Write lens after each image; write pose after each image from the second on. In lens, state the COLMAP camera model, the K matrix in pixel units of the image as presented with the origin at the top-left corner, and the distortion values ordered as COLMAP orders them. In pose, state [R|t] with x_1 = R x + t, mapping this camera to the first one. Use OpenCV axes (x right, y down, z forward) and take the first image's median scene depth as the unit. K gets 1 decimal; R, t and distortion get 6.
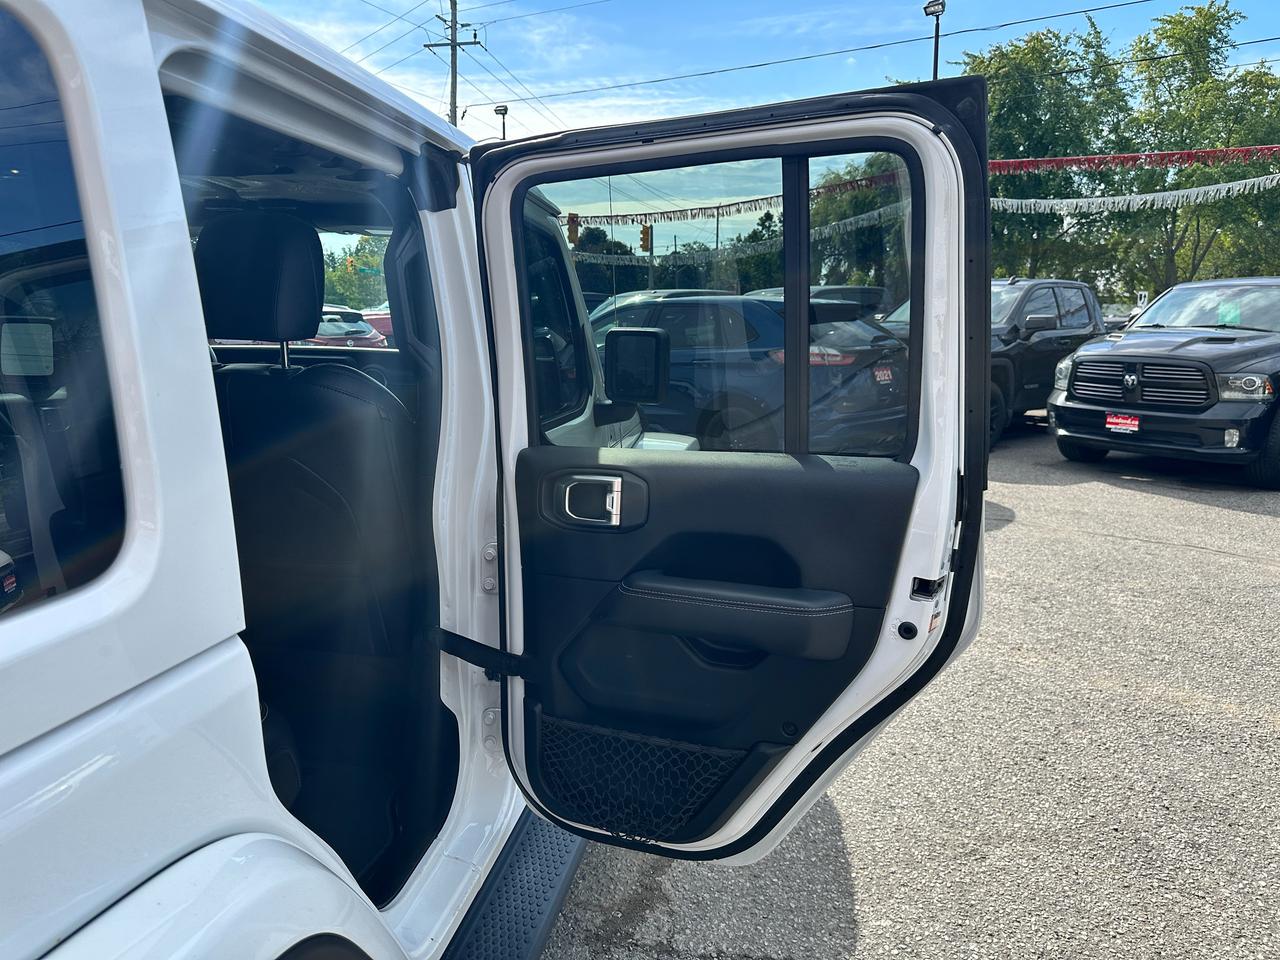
lens RADIAL K [[913.4, 0, 628.6], [0, 913.4, 459.6], [0, 0, 1]] dist [0.026834, -0.025894]
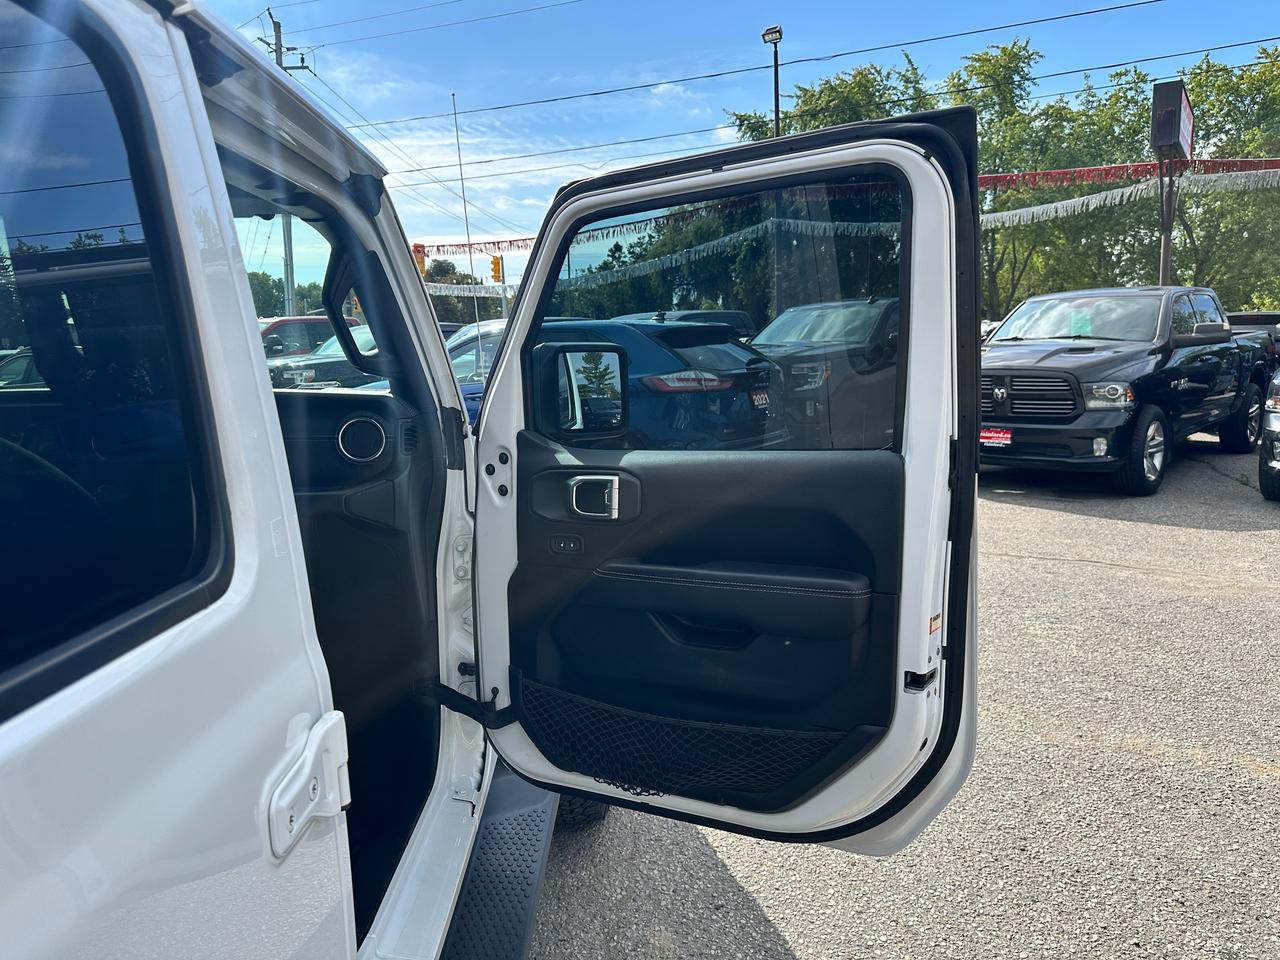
lens RADIAL K [[911.9, 0, 633.5], [0, 911.9, 476.5], [0, 0, 1]] dist [0.028270, -0.038132]
pose [[0.986347, -0.055610, 0.155008, -0.003736], [0.058091, 0.998245, -0.011518, -0.009378], [-0.154095, 0.020365, 0.987846, 0.094059]]
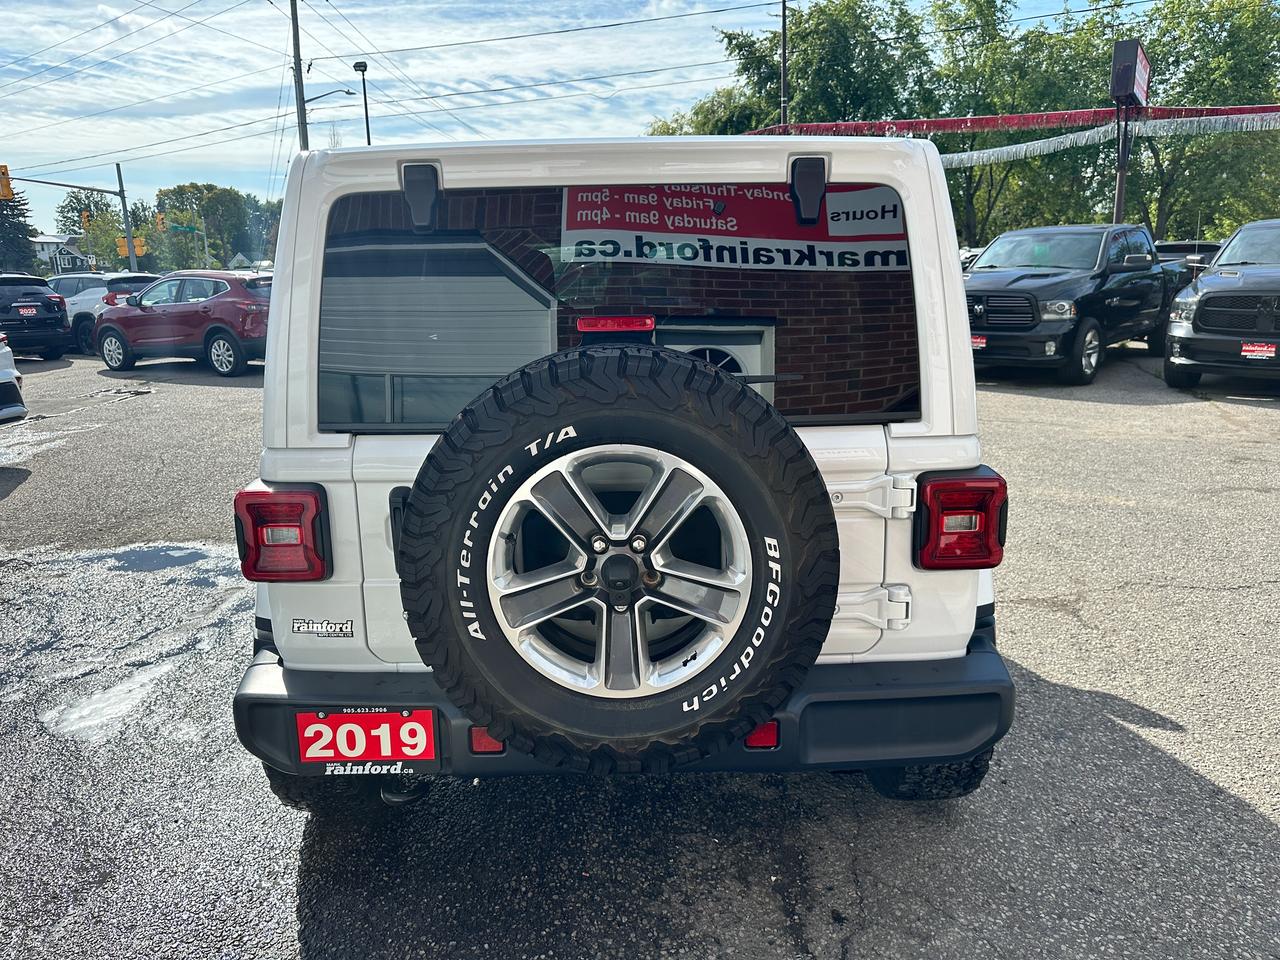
lens RADIAL K [[911.9, 0, 633.5], [0, 911.9, 476.5], [0, 0, 1]] dist [0.028270, -0.038132]
pose [[0.981129, -0.075176, 0.178141, -0.220016], [0.062301, 0.995098, 0.076806, 0.024171], [-0.183042, -0.064258, 0.981003, -0.247685]]
